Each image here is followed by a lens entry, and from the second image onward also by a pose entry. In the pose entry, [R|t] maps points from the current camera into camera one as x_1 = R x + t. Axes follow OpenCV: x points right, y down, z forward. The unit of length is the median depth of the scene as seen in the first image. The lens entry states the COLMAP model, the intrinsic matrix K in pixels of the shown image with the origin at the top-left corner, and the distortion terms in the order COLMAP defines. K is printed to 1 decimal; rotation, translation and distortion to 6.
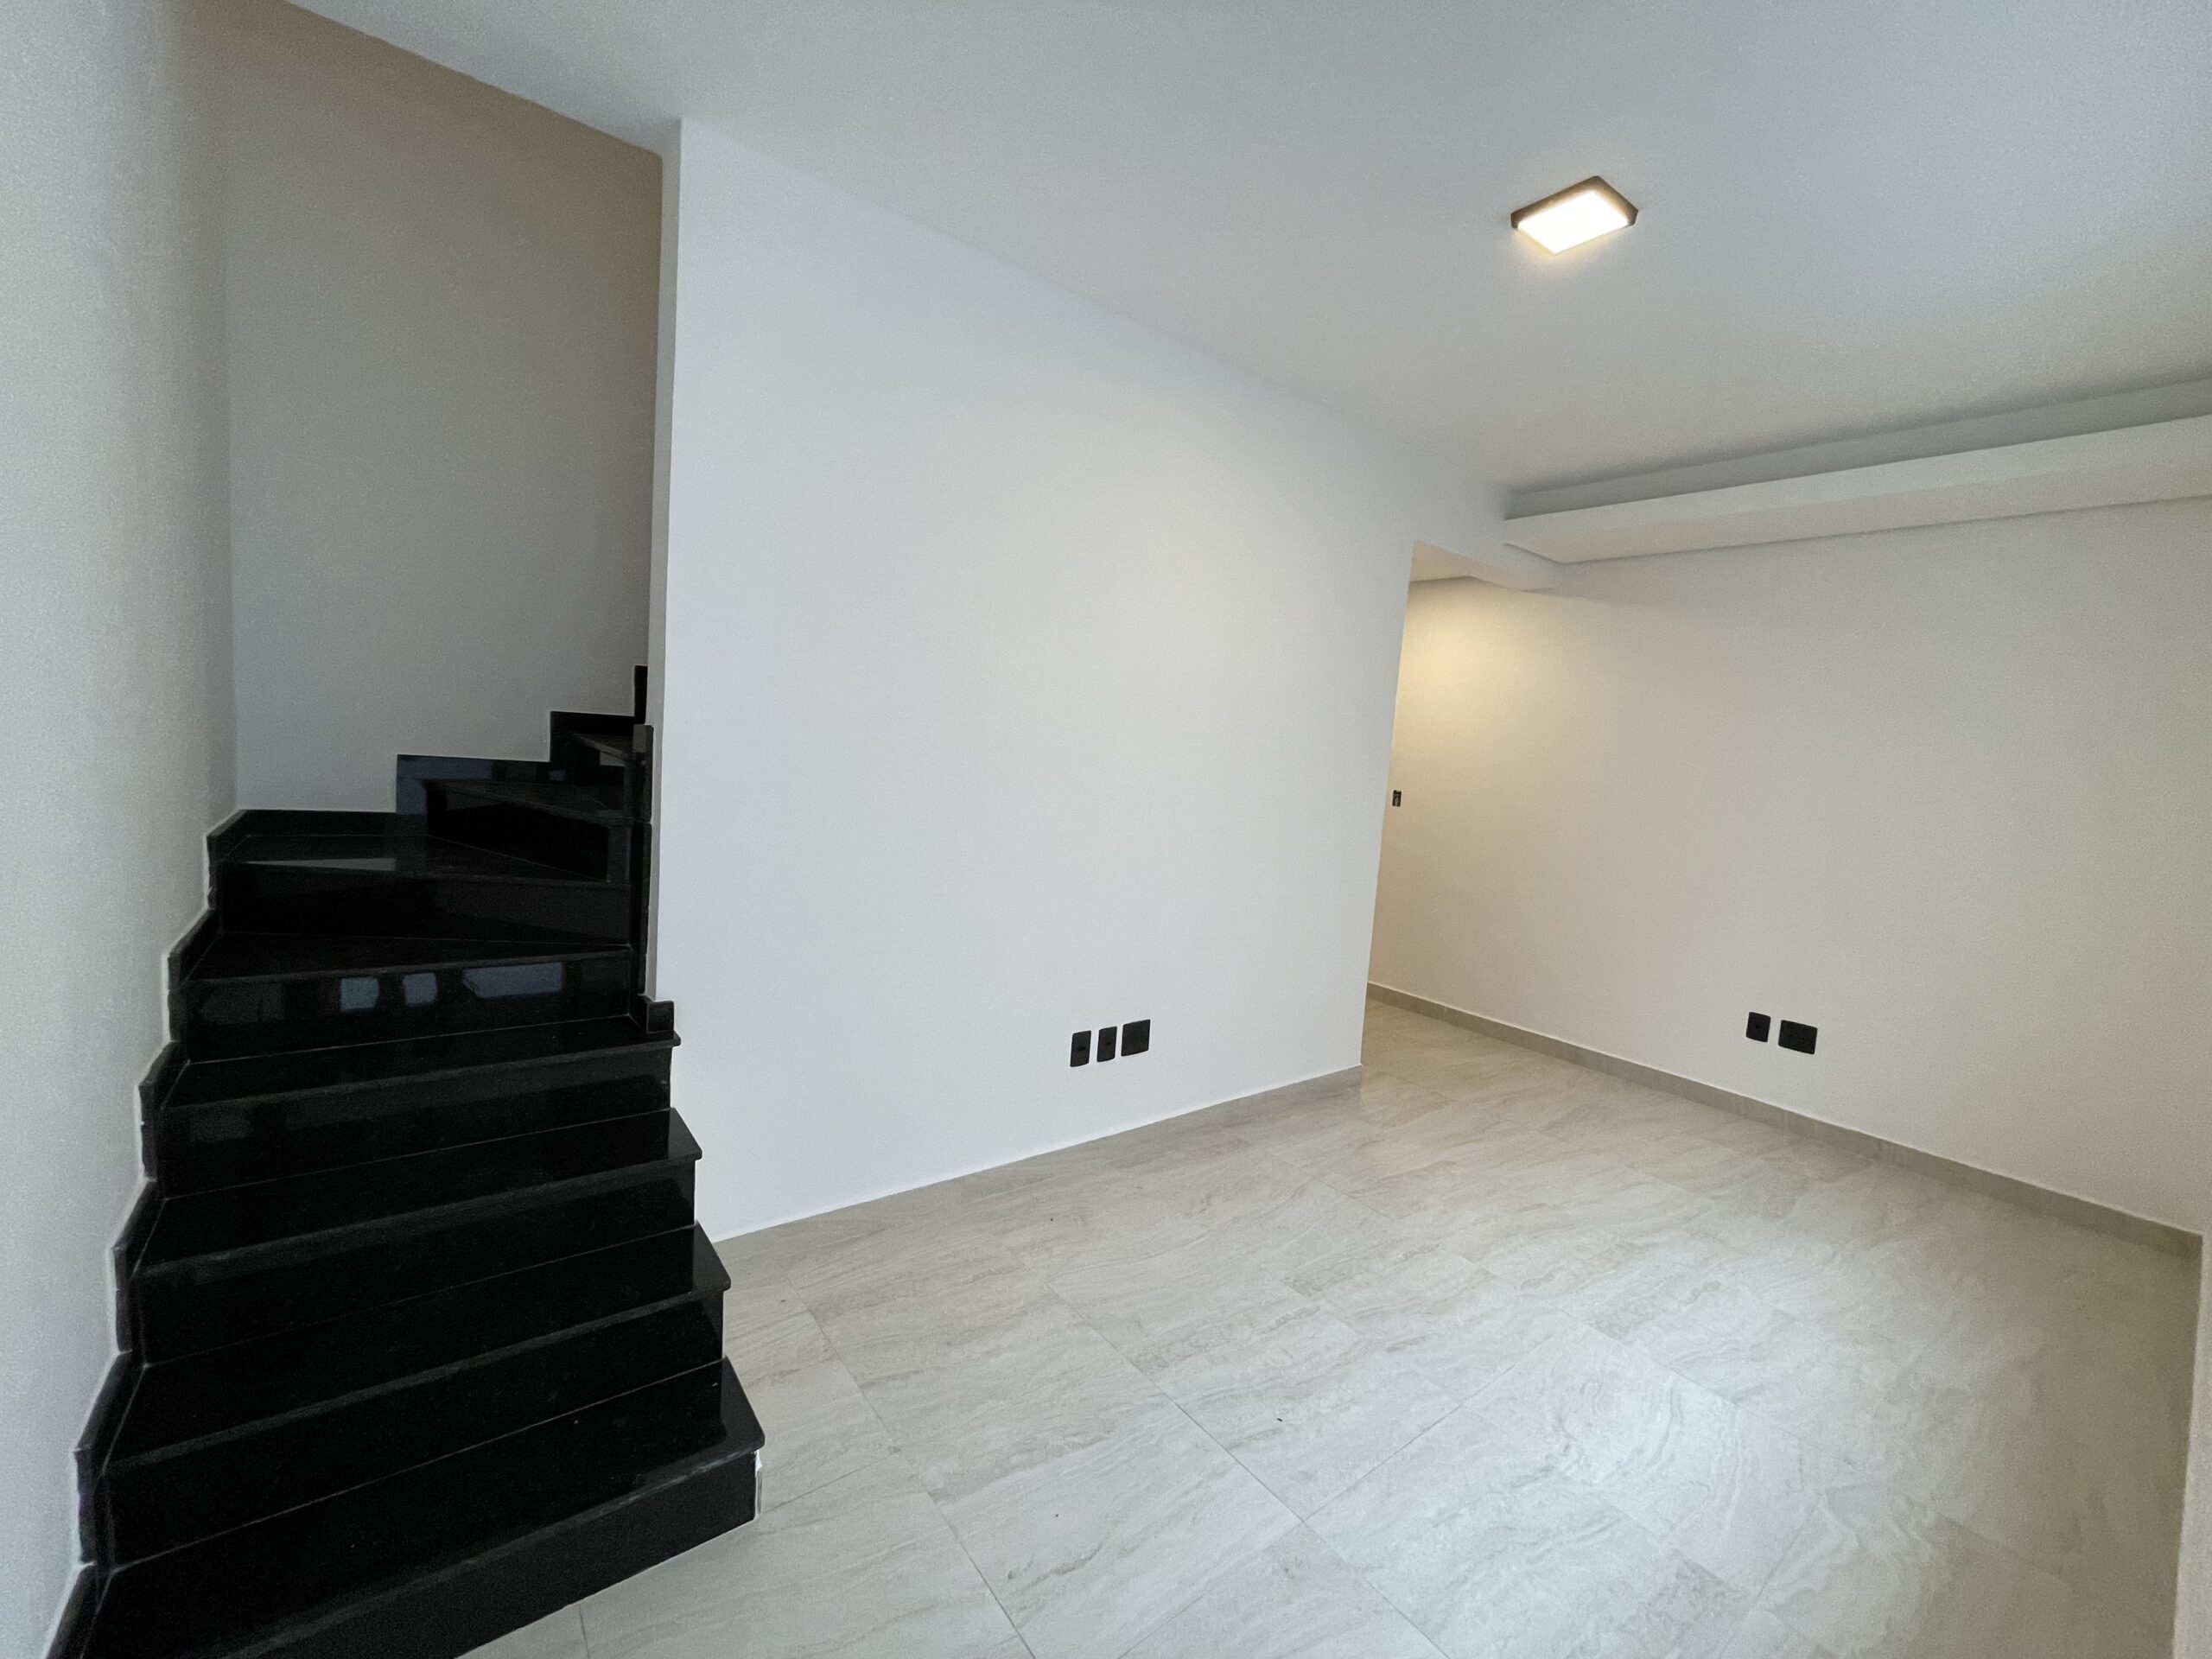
lens RADIAL K [[893.5, 0, 1107.6], [0, 893.5, 822.4], [0, 0, 1]] dist [-0.007958, -0.000231]
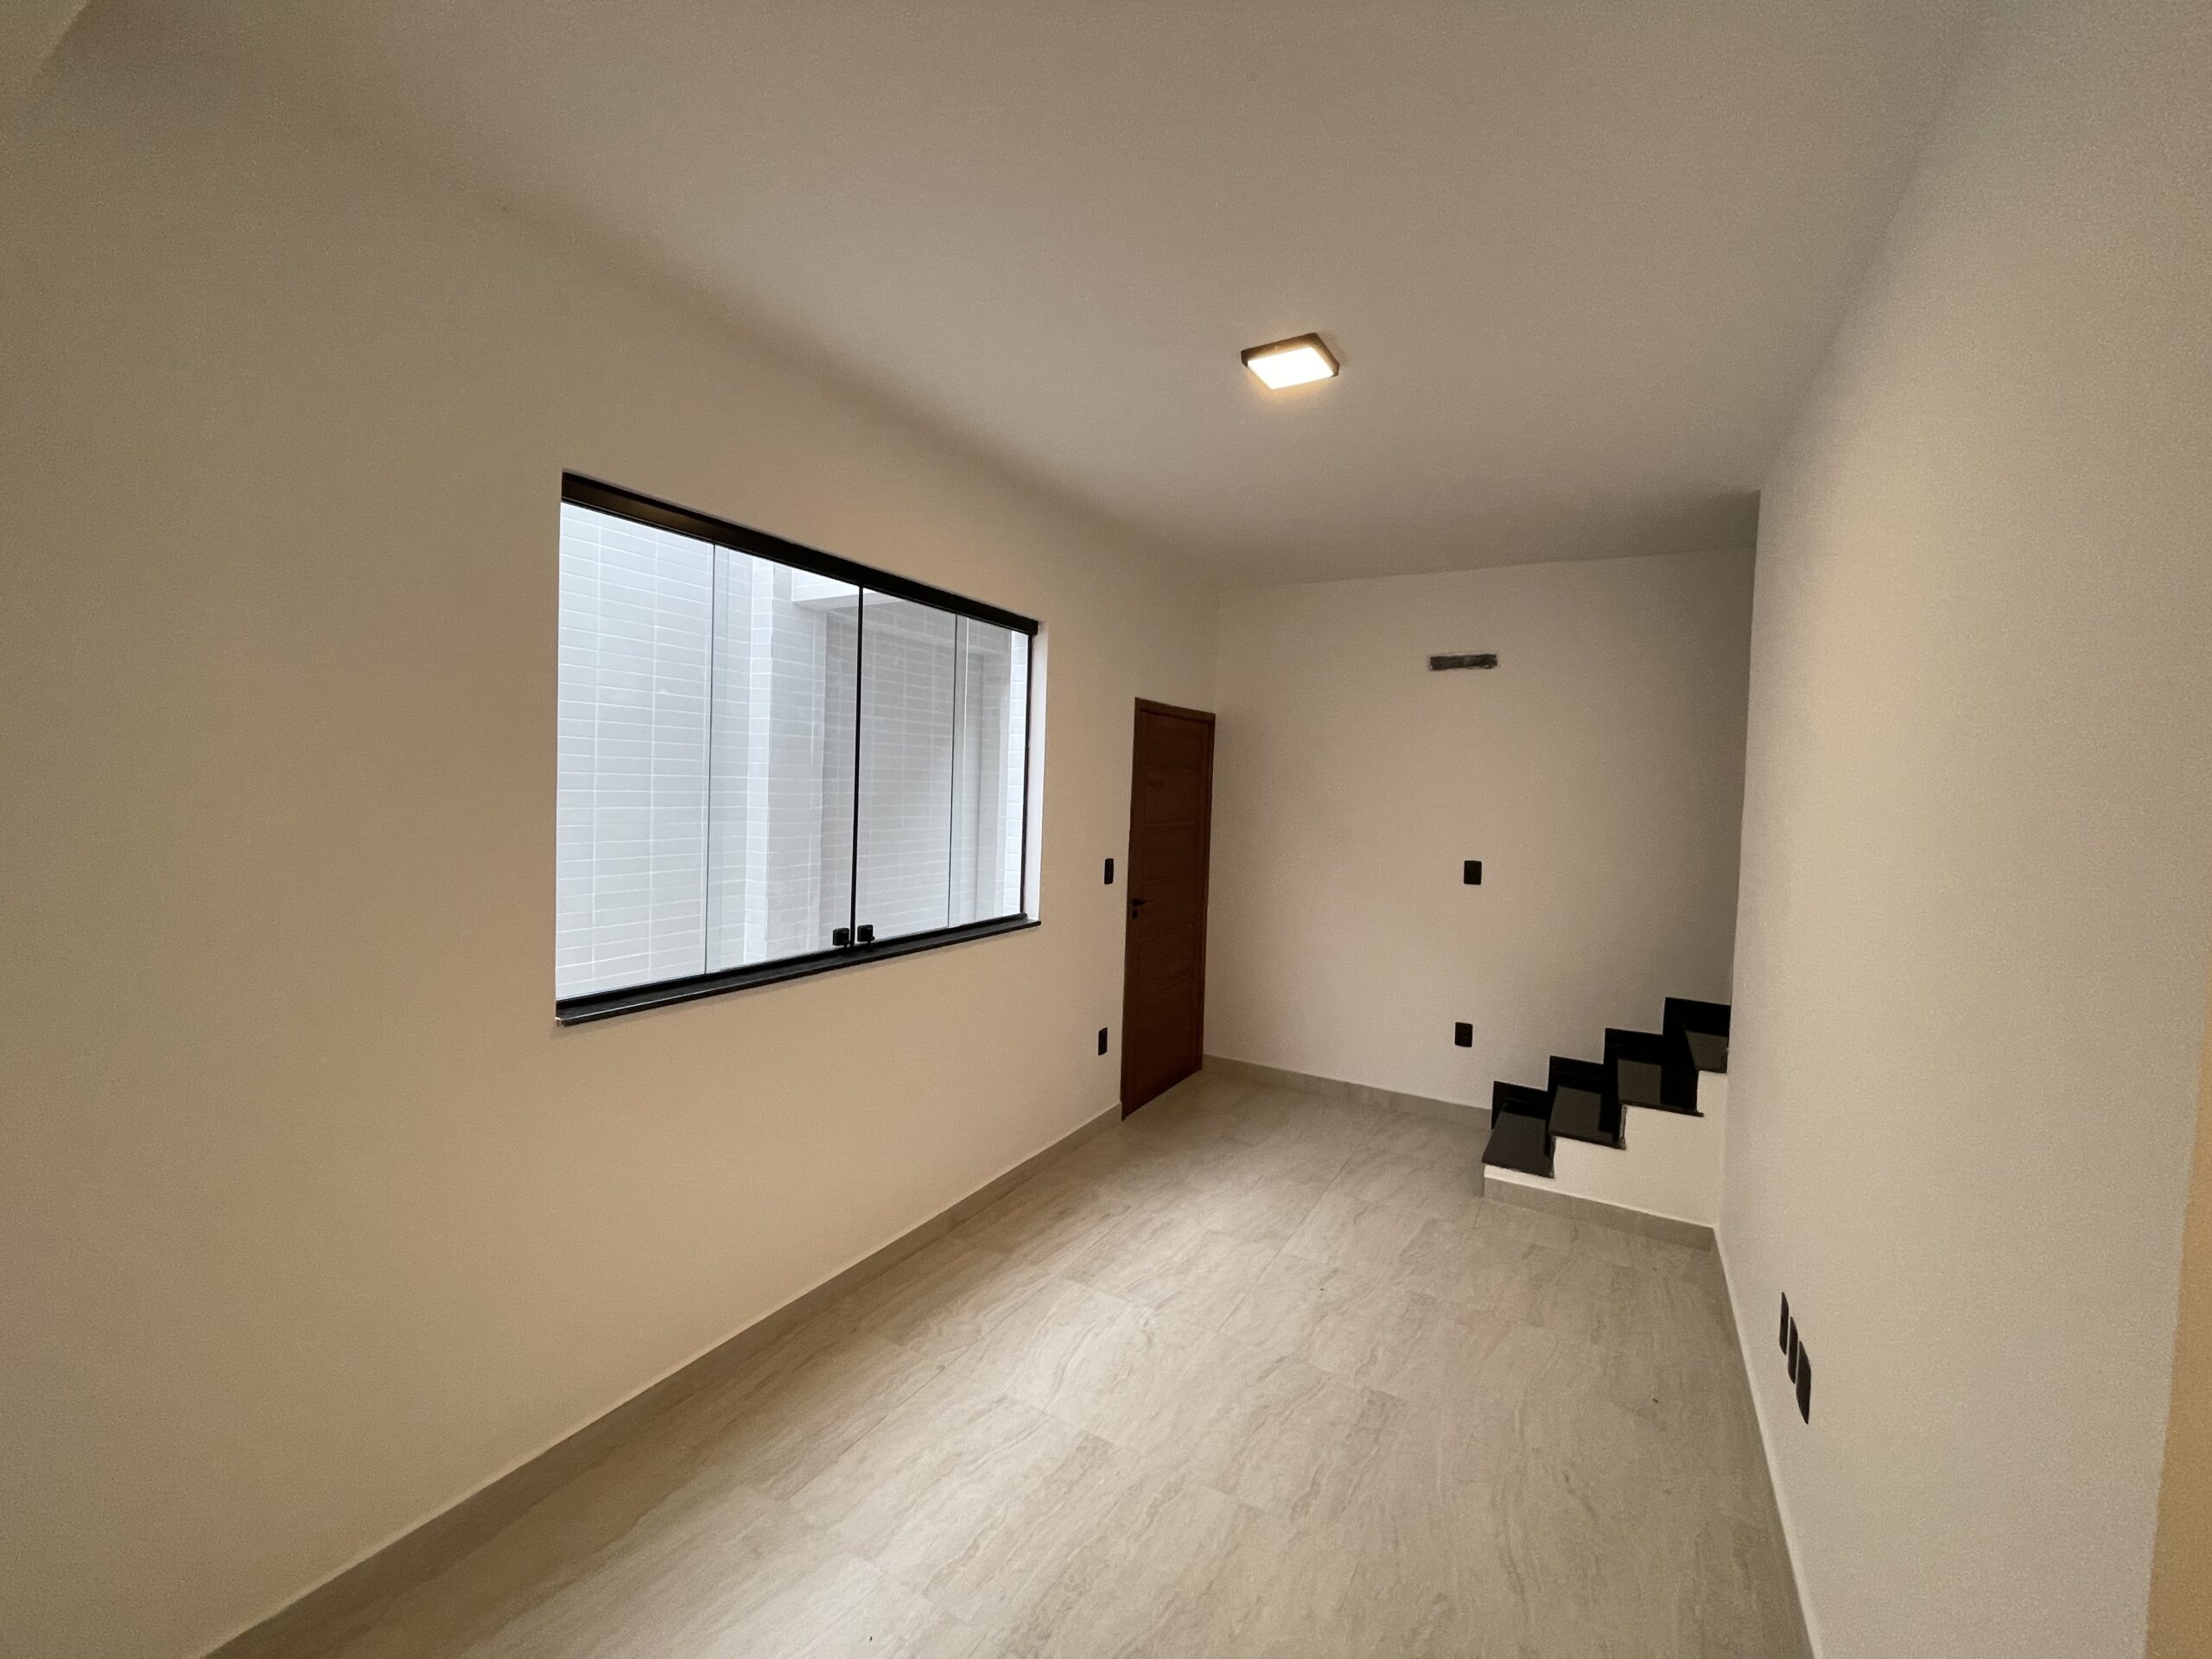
lens RADIAL K [[893.5, 0, 1107.6], [0, 893.5, 822.4], [0, 0, 1]] dist [-0.007958, -0.000231]
pose [[-0.920402, -0.084716, -0.381684, 1.086444], [-0.129219, 0.987295, 0.092470, -0.183536], [0.369001, 0.134430, -0.919656, 1.998445]]
